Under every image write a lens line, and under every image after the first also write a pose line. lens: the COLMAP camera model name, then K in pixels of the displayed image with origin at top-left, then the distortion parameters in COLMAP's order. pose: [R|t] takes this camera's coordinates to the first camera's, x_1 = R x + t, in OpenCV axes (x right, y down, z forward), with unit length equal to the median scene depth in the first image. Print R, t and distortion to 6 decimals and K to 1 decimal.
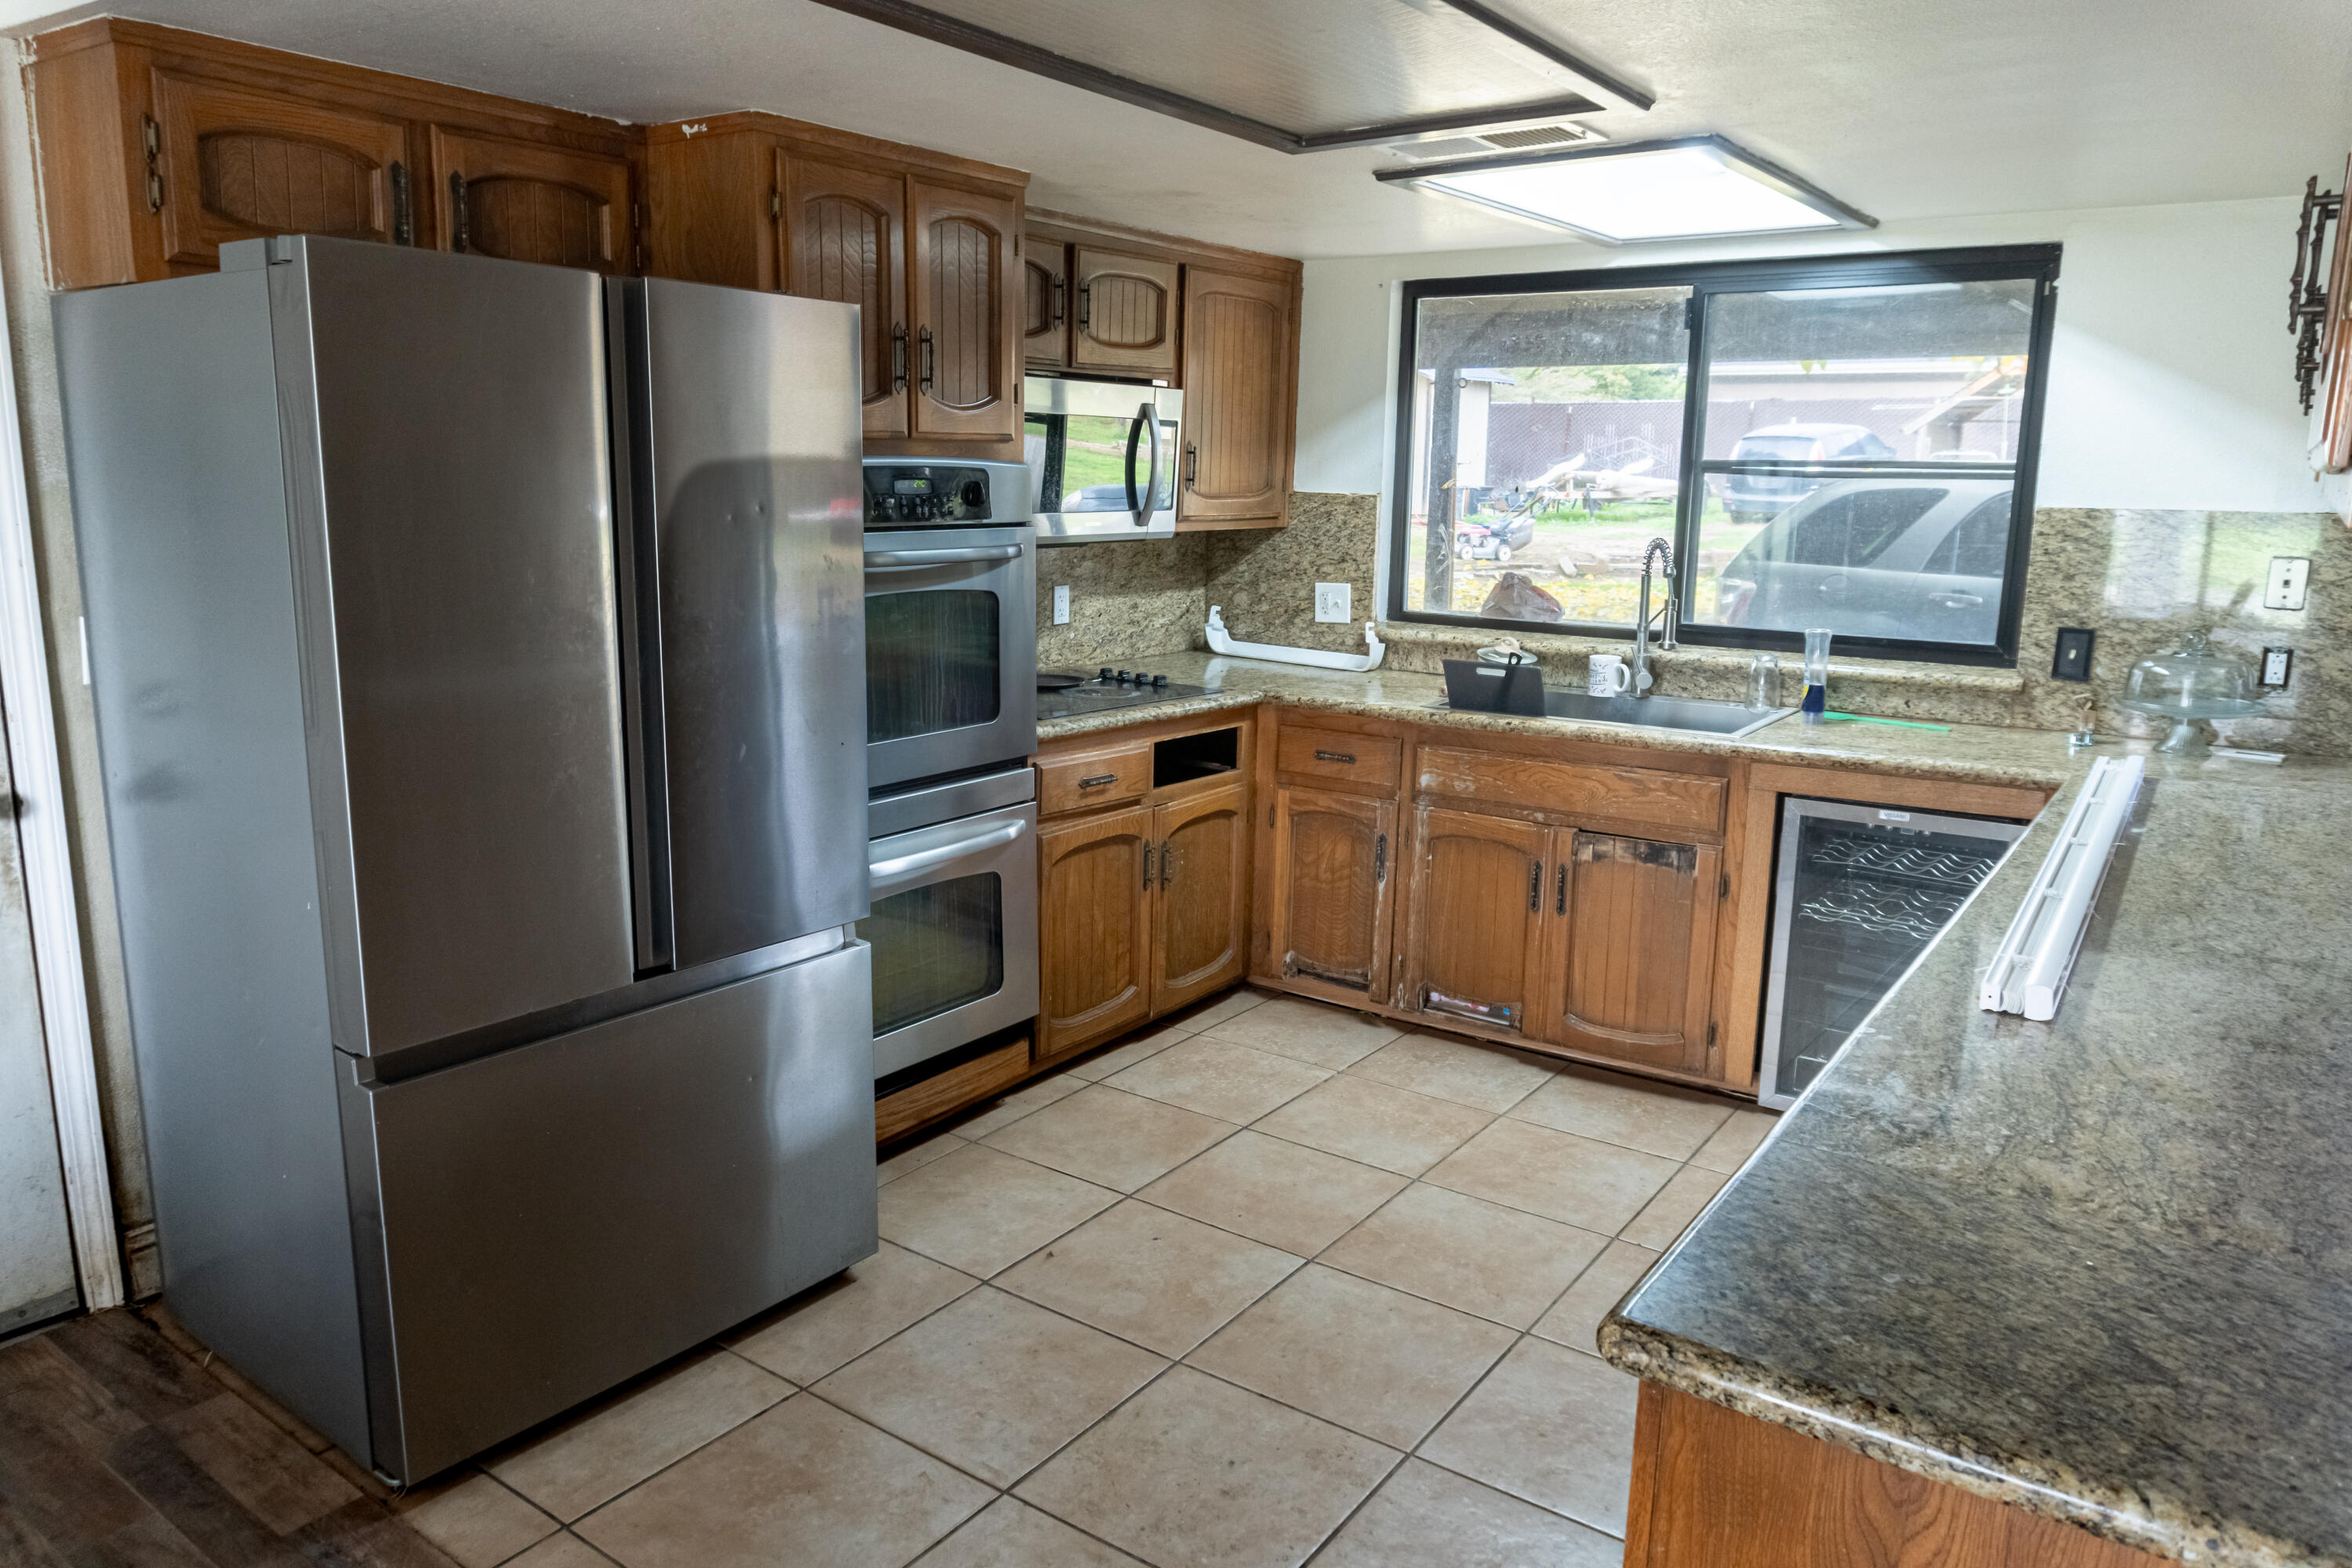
lens RADIAL K [[1565.3, 0, 1168.2], [0, 1565.3, 798.7], [0, 0, 1]] dist [-0.034229, 0.000865]
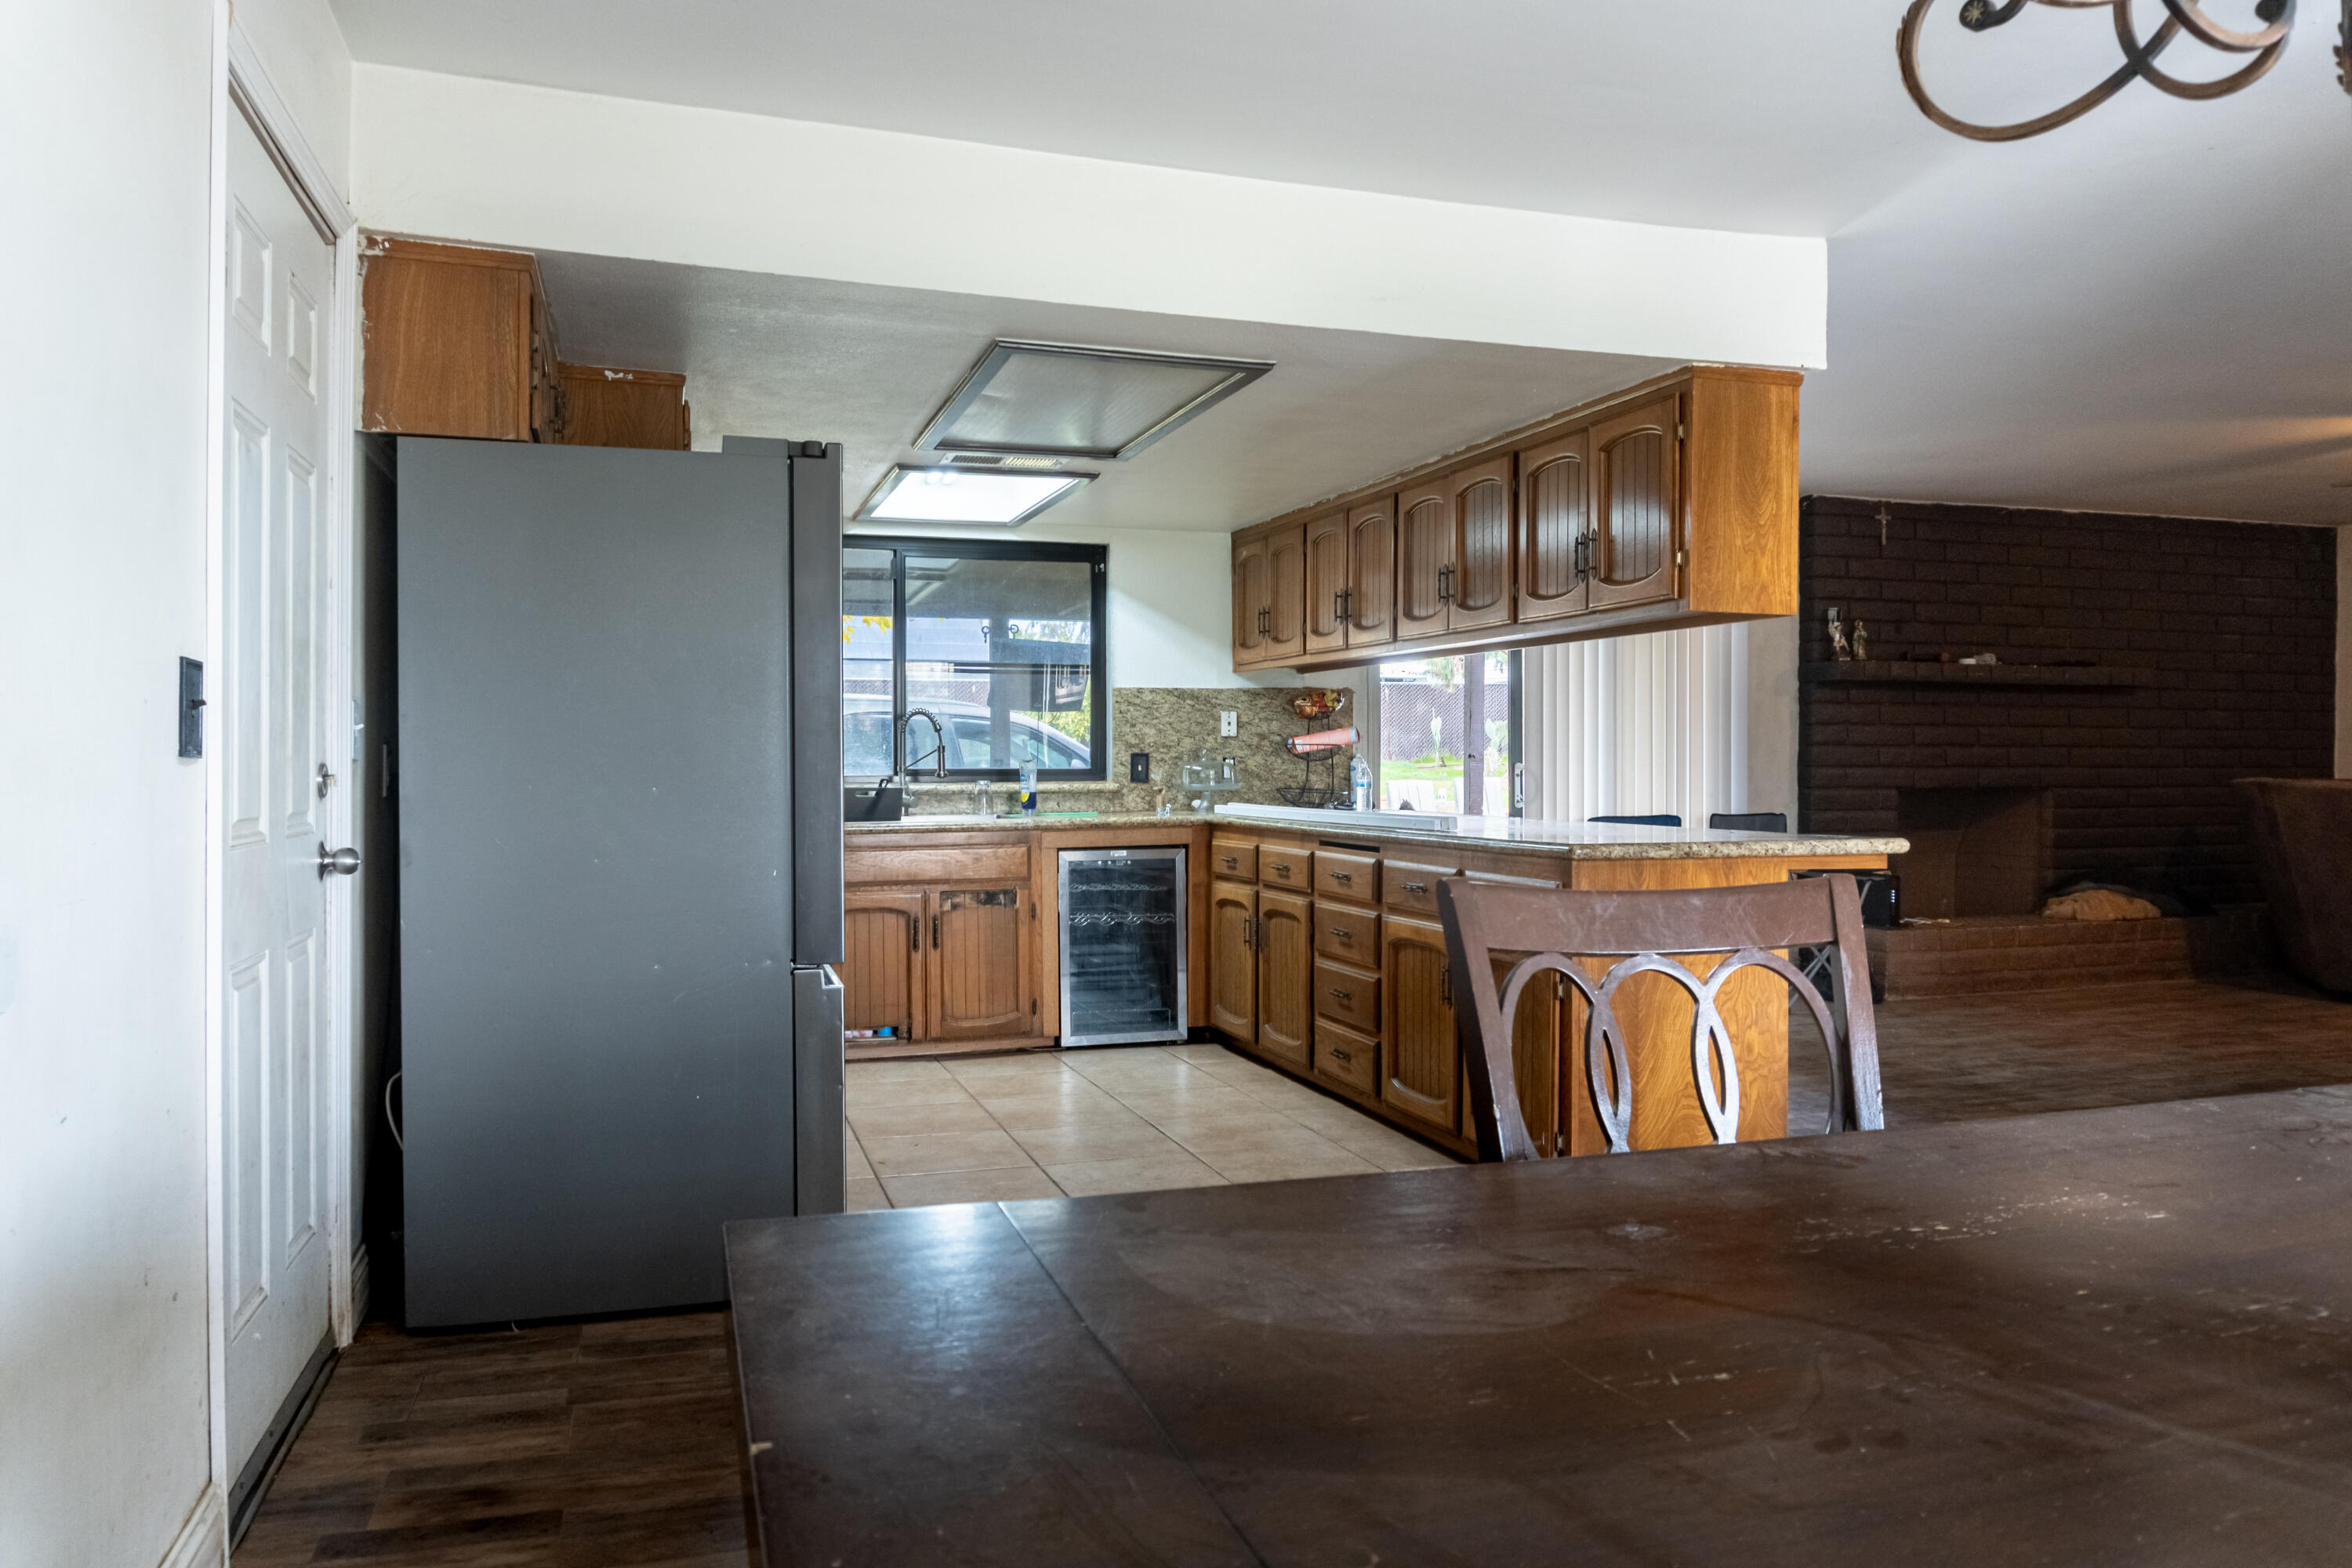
lens RADIAL K [[1584.4, 0, 1157.2], [0, 1584.4, 810.2], [0, 0, 1]] dist [-0.034774, -0.000385]
pose [[0.600059, -0.032244, 0.799306, -0.763873], [0.168802, 0.981792, -0.087118, 0.103350], [-0.781943, 0.187201, 0.594576, -0.084864]]
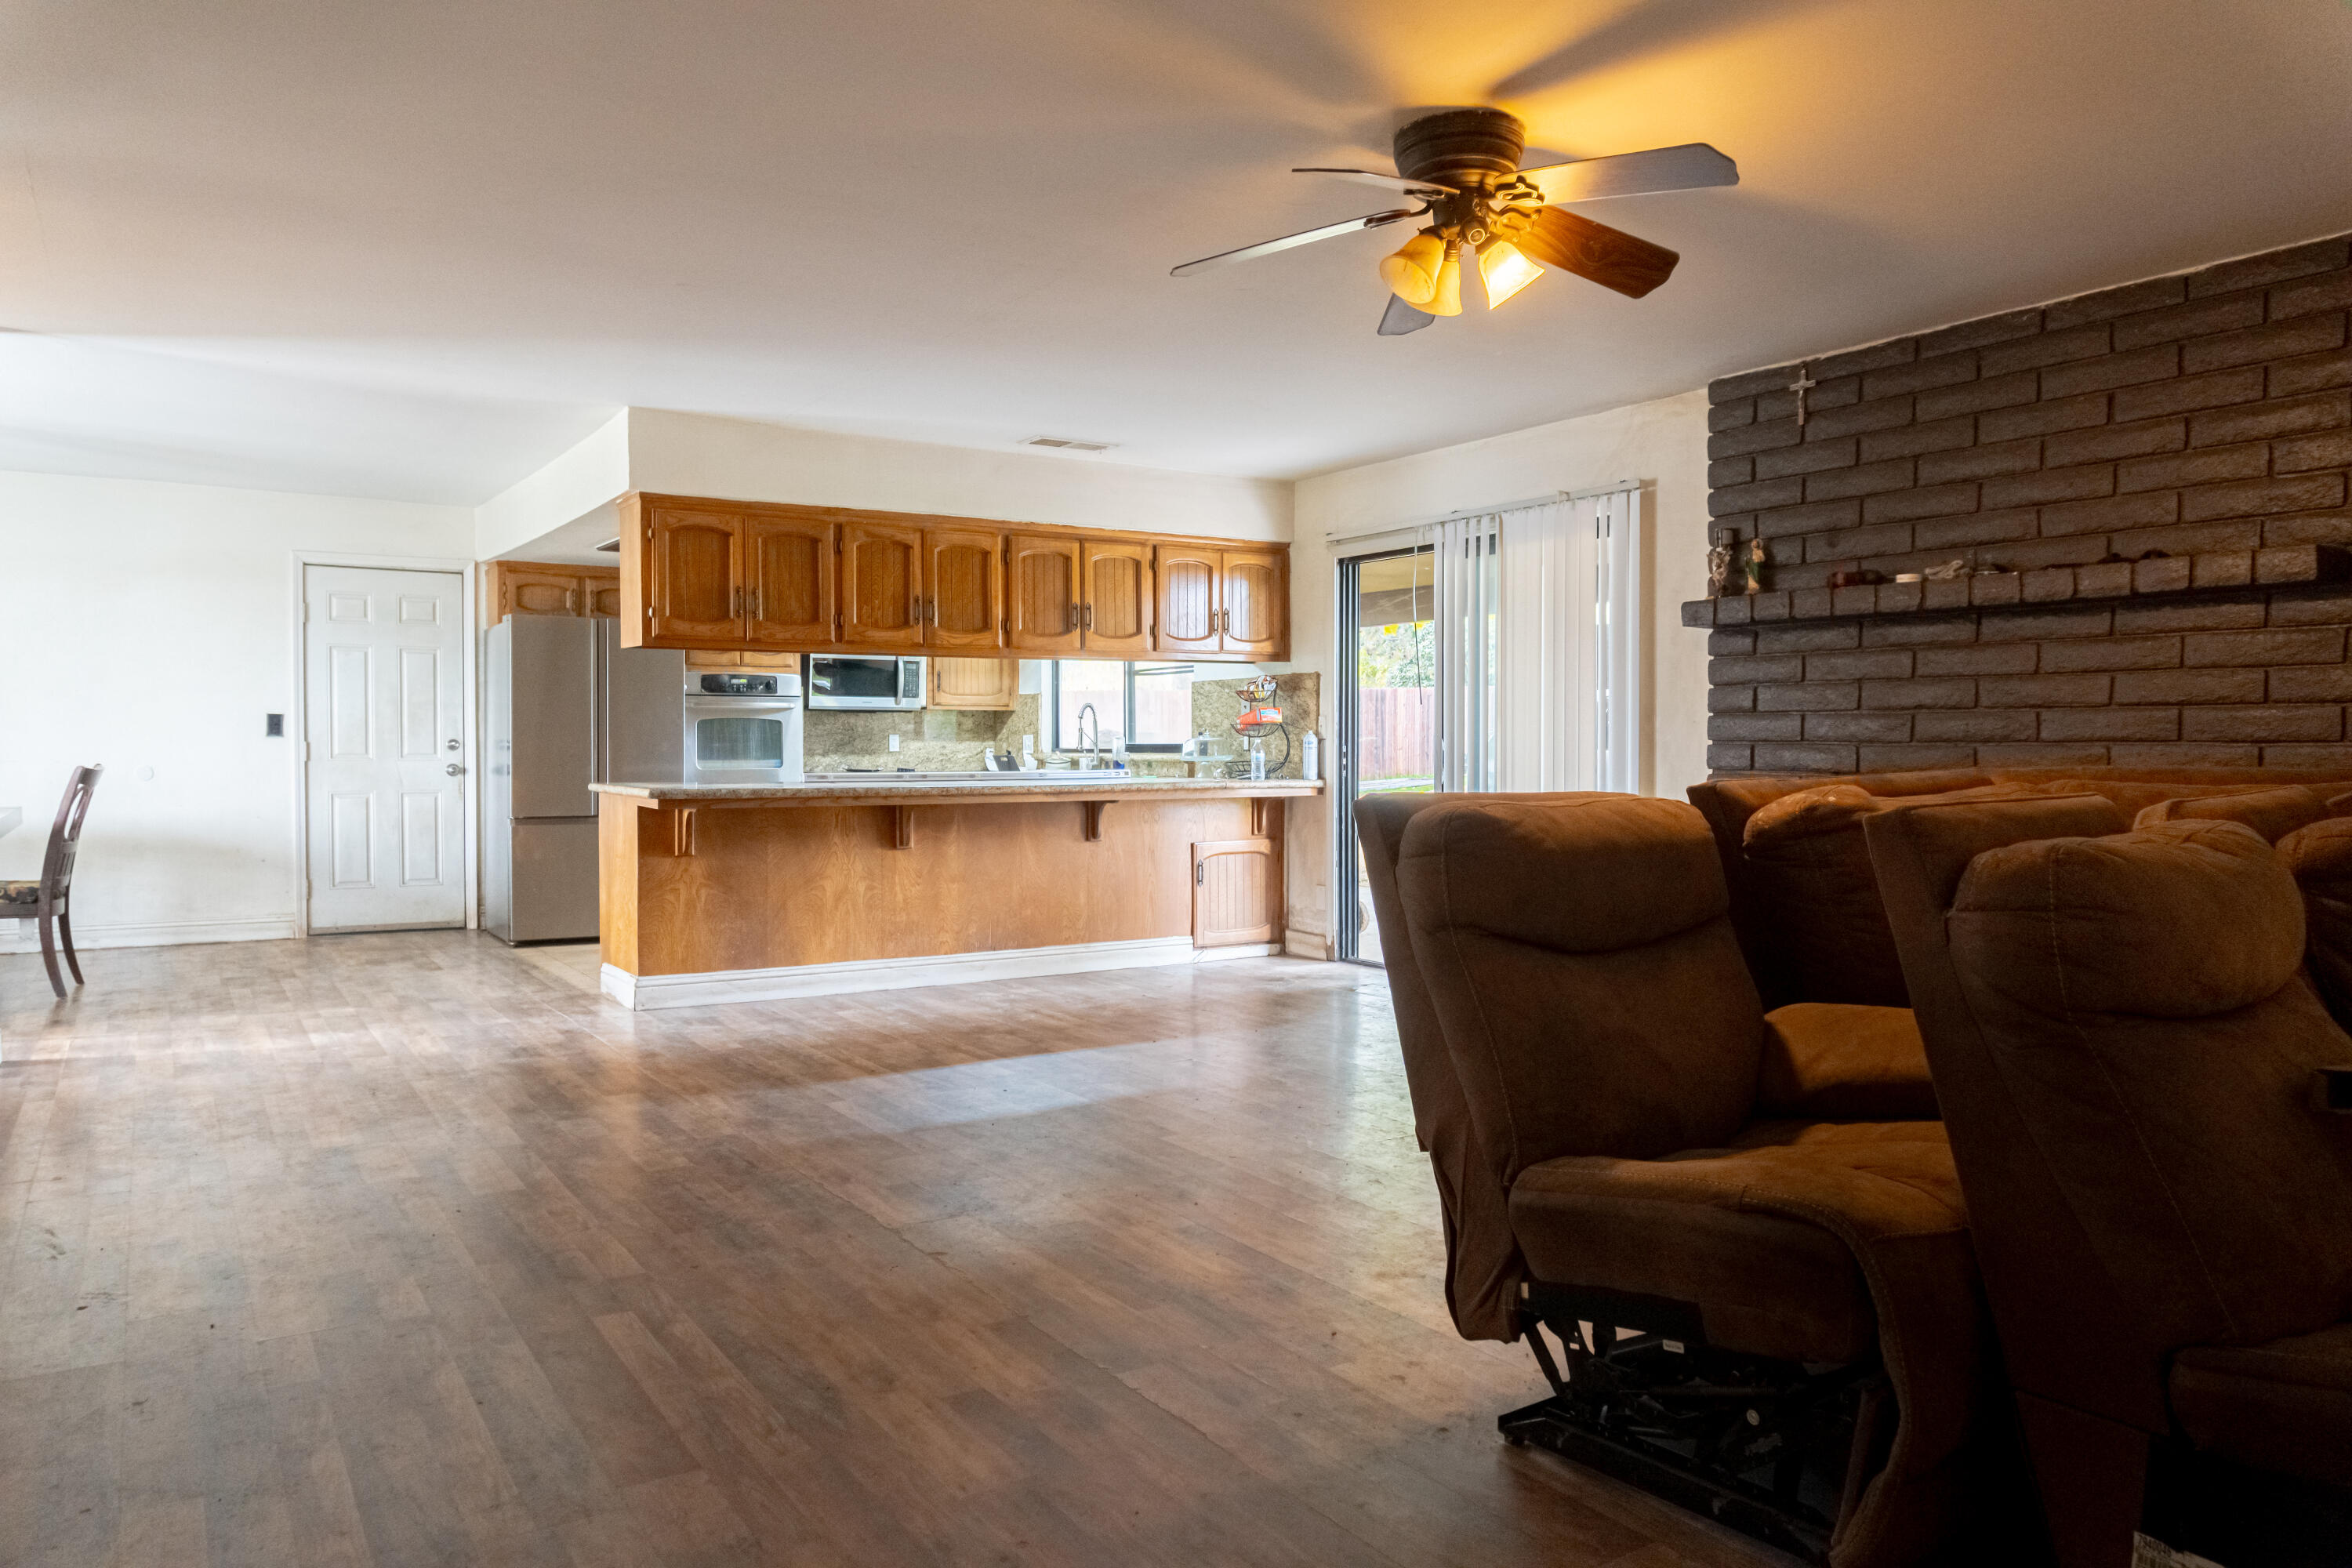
lens RADIAL K [[1560.1, 0, 1172.6], [0, 1560.1, 804.3], [0, 0, 1]] dist [-0.013204, -0.009507]
pose [[0.936509, 0.002677, -0.350634, 1.197261], [-0.059688, 0.986594, -0.151888, 0.311706], [0.345527, 0.163174, 0.924113, -1.018047]]
